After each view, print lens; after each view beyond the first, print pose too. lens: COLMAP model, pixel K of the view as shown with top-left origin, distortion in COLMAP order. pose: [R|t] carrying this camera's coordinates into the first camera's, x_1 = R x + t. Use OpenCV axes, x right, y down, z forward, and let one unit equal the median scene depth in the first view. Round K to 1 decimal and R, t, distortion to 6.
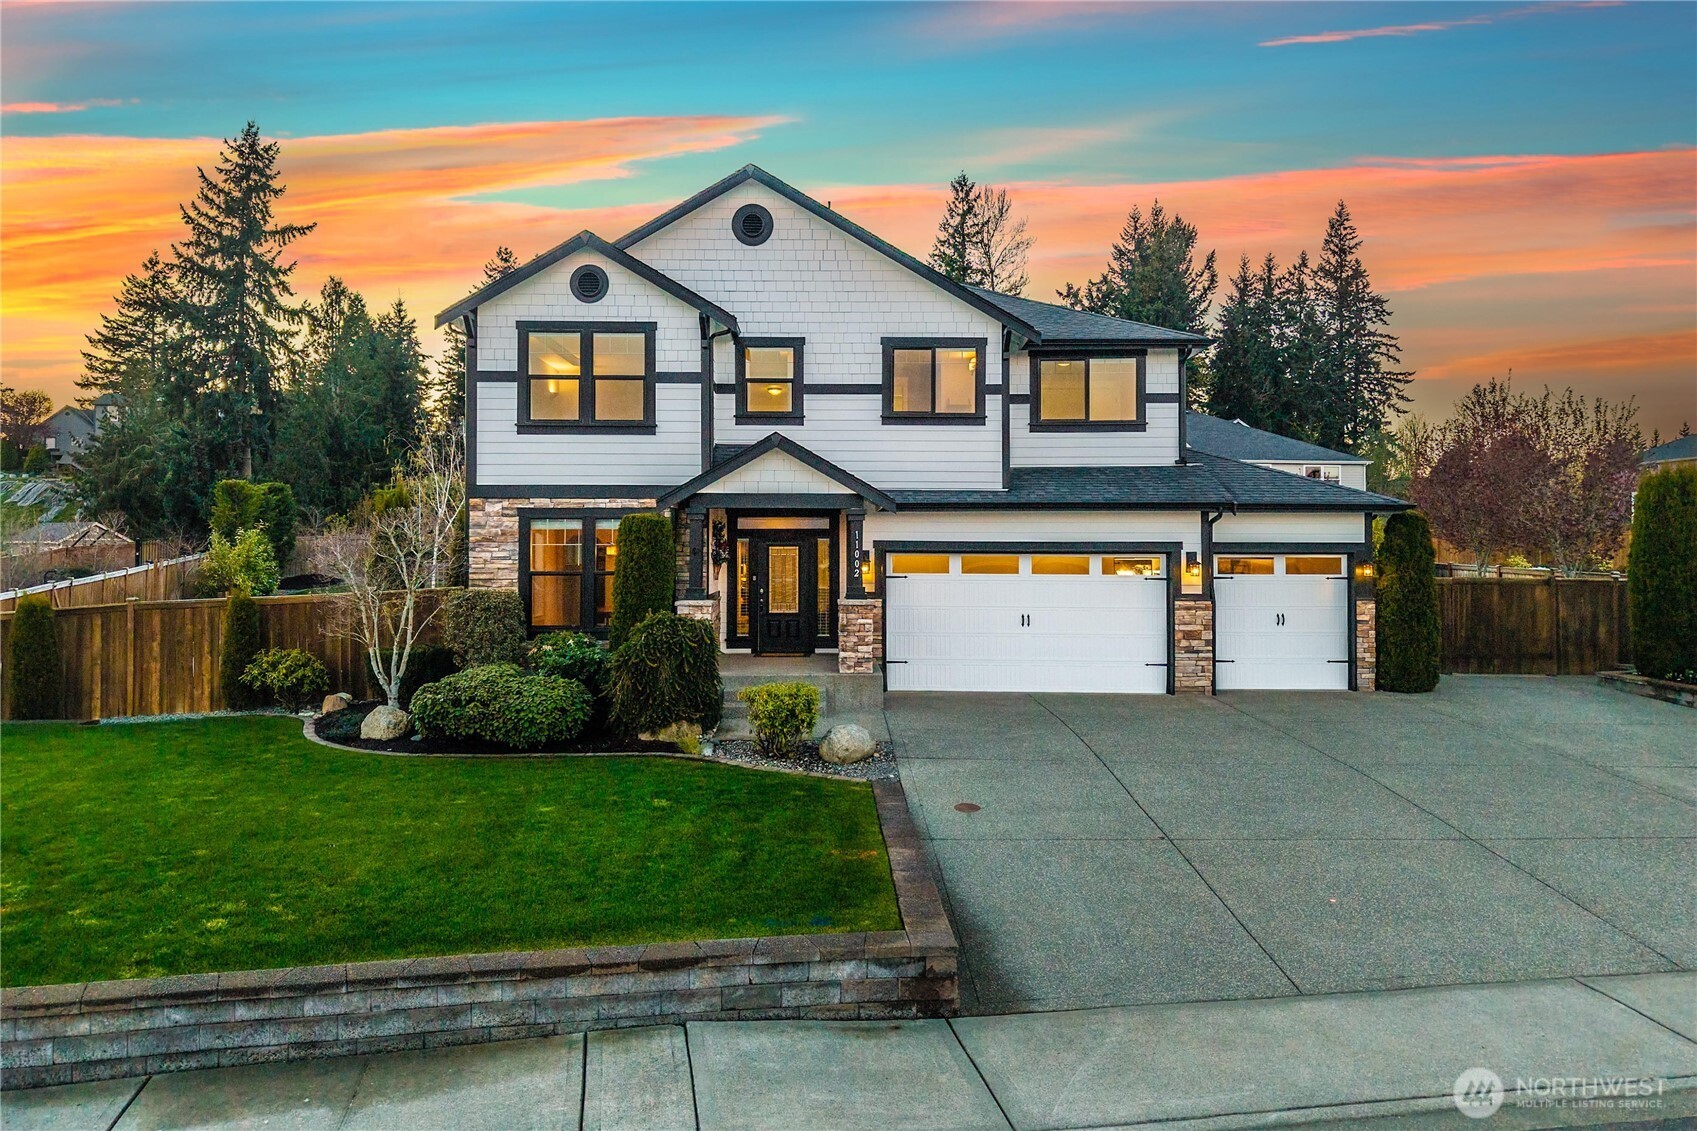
lens RADIAL K [[1159.8, 0, 848.5], [0, 1159.8, 565.5], [0, 0, 1]] dist [0.005271, -0.000495]
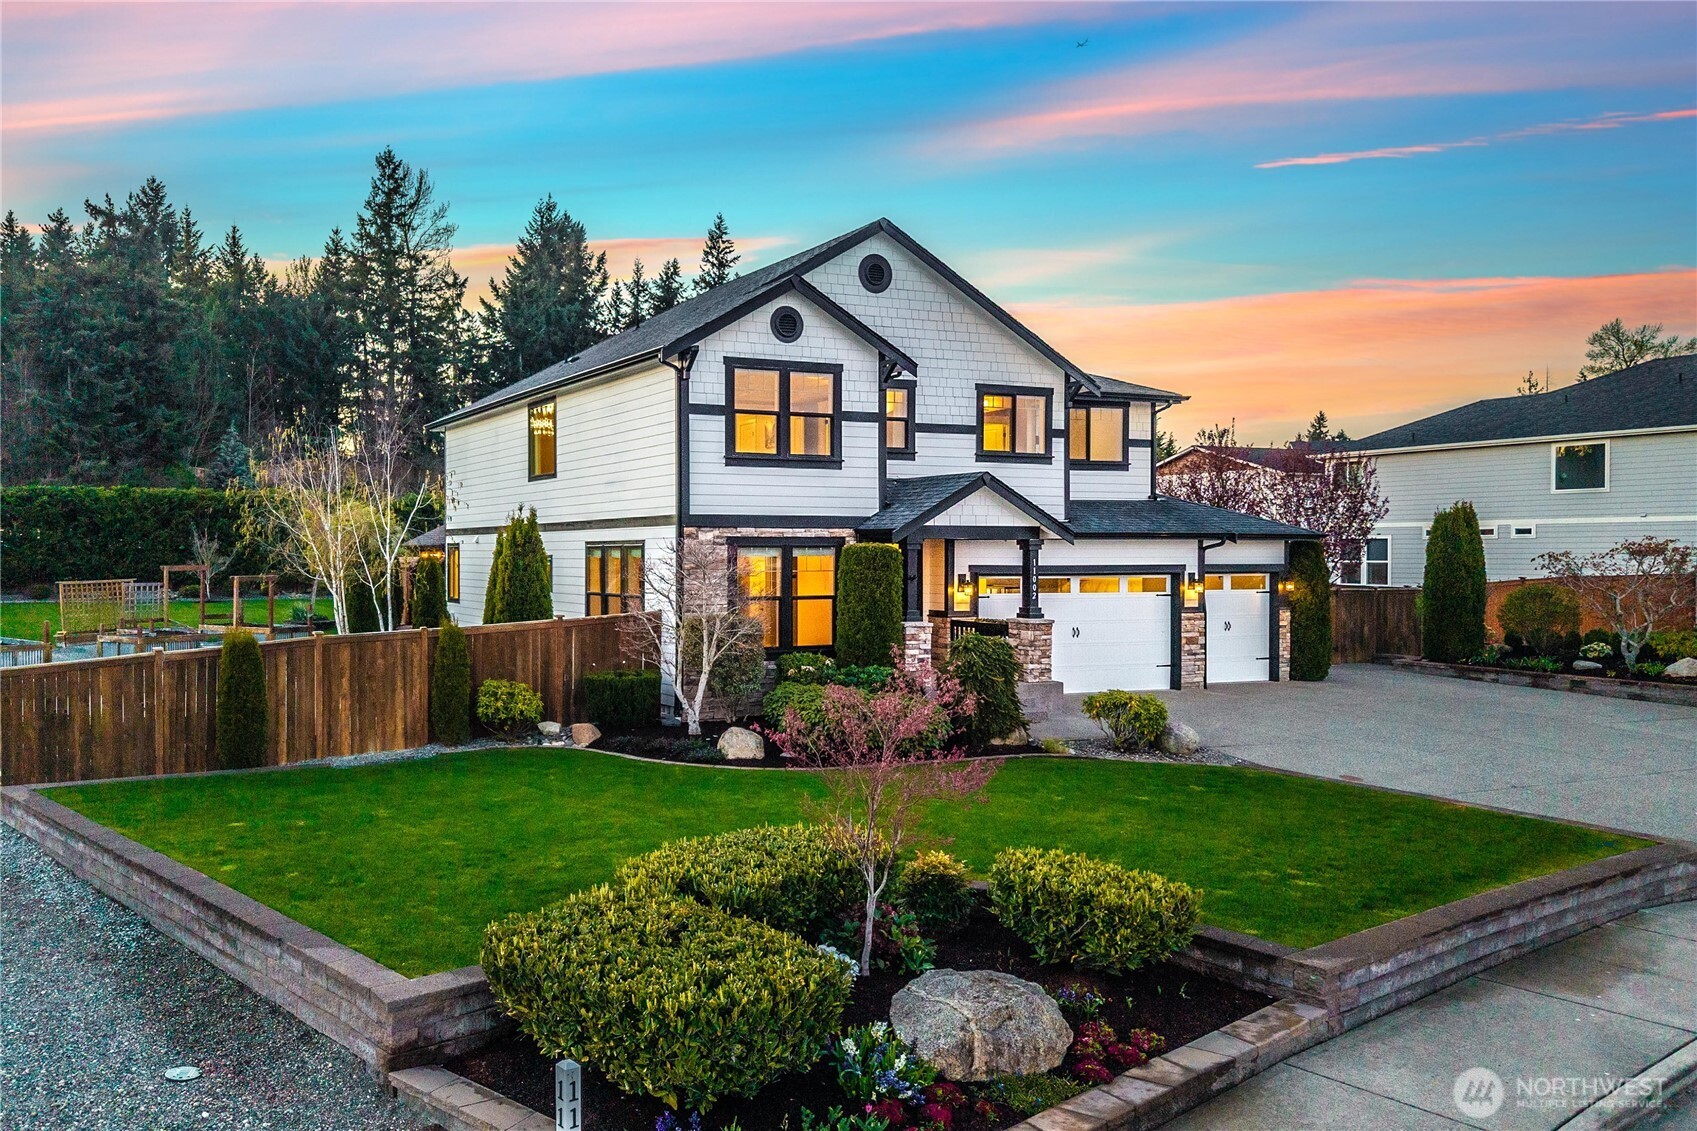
lens RADIAL K [[1180.9, 0, 848.4], [0, 1180.9, 620.6], [0, 0, 1]] dist [-0.004276, -0.001778]
pose [[0.931603, -0.020985, 0.362871, -0.510006], [0.005940, 0.999078, 0.042527, -0.016999], [-0.363429, -0.037463, 0.930868, -0.027924]]
